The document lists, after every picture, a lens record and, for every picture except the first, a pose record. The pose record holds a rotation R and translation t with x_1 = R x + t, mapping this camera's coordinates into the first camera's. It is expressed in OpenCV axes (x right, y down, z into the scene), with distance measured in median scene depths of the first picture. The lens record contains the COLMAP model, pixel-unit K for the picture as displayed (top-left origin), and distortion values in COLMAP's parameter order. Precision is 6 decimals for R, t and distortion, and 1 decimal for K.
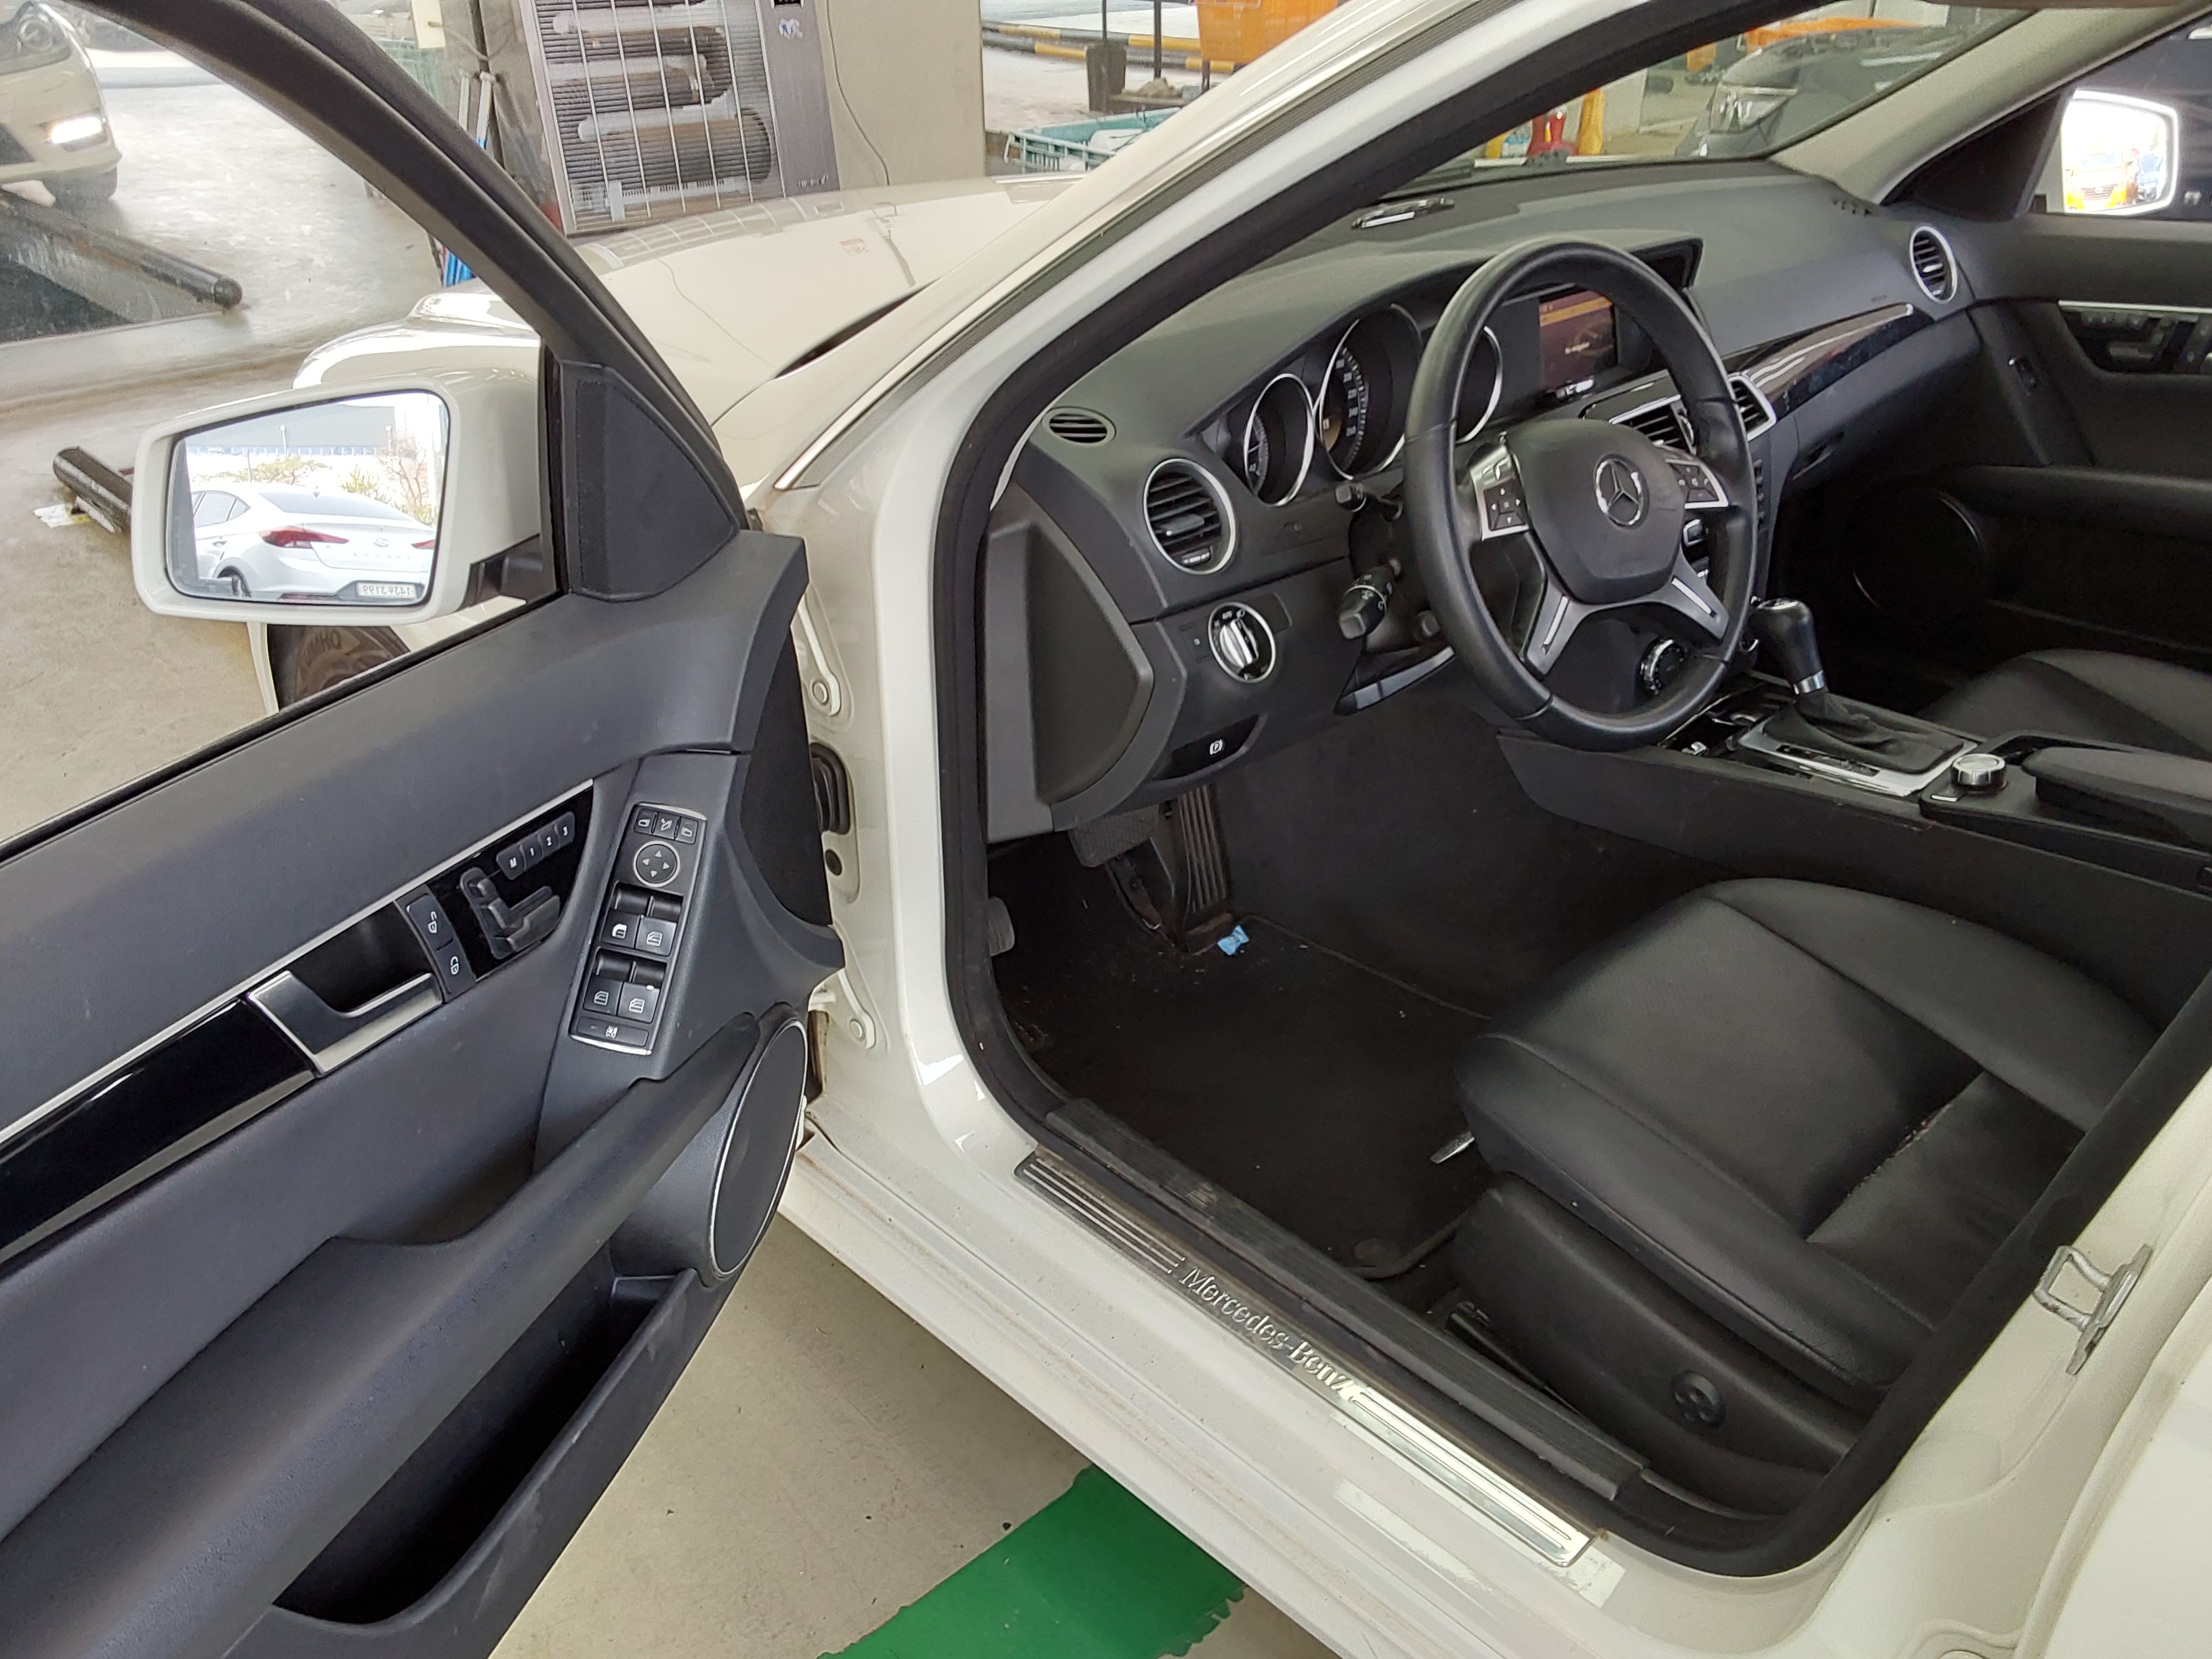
lens RADIAL K [[1776.5, 0, 1119.2], [0, 1776.5, 843.3], [0, 0, 1]] dist [0.033518, -0.020439]
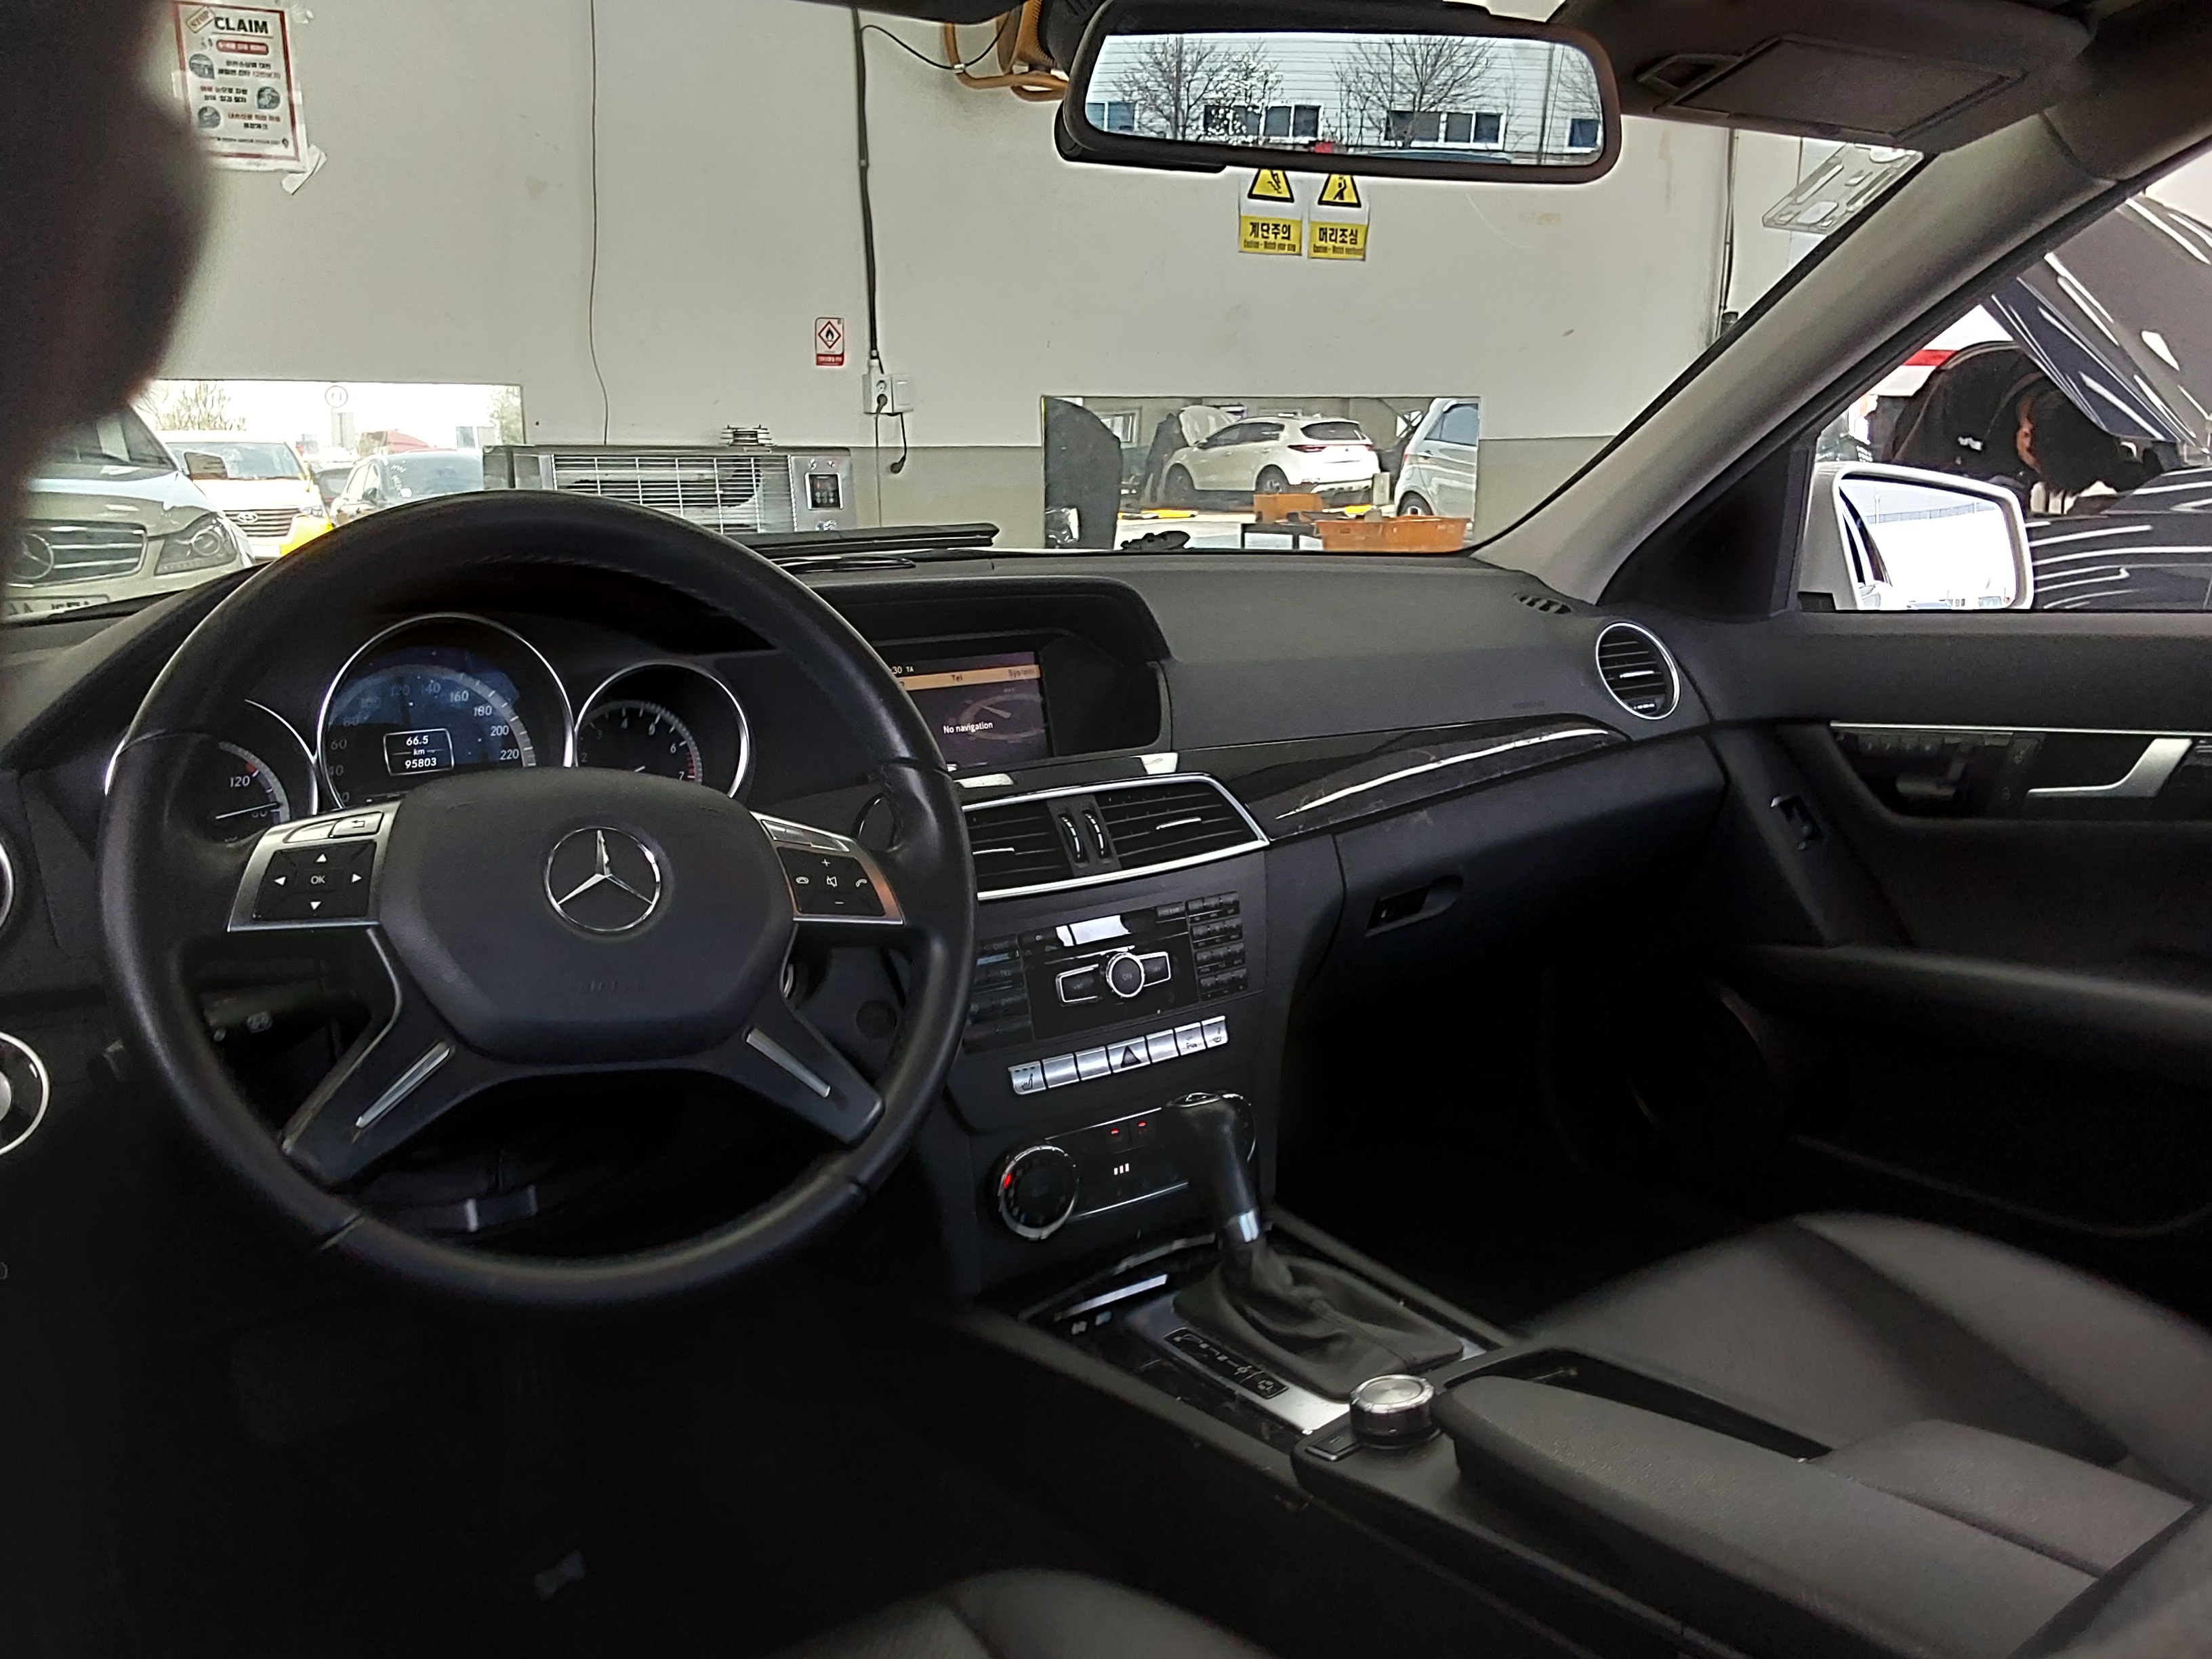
lens RADIAL K [[1776.5, 0, 1092.3], [0, 1776.5, 830.6], [0, 0, 1]] dist [0.033518, -0.020439]
pose [[0.986285, 0.024086, -0.163284, 0.355988], [-0.070692, 0.955607, -0.286038, -0.034188], [0.149146, 0.293658, 0.944204, 0.294232]]
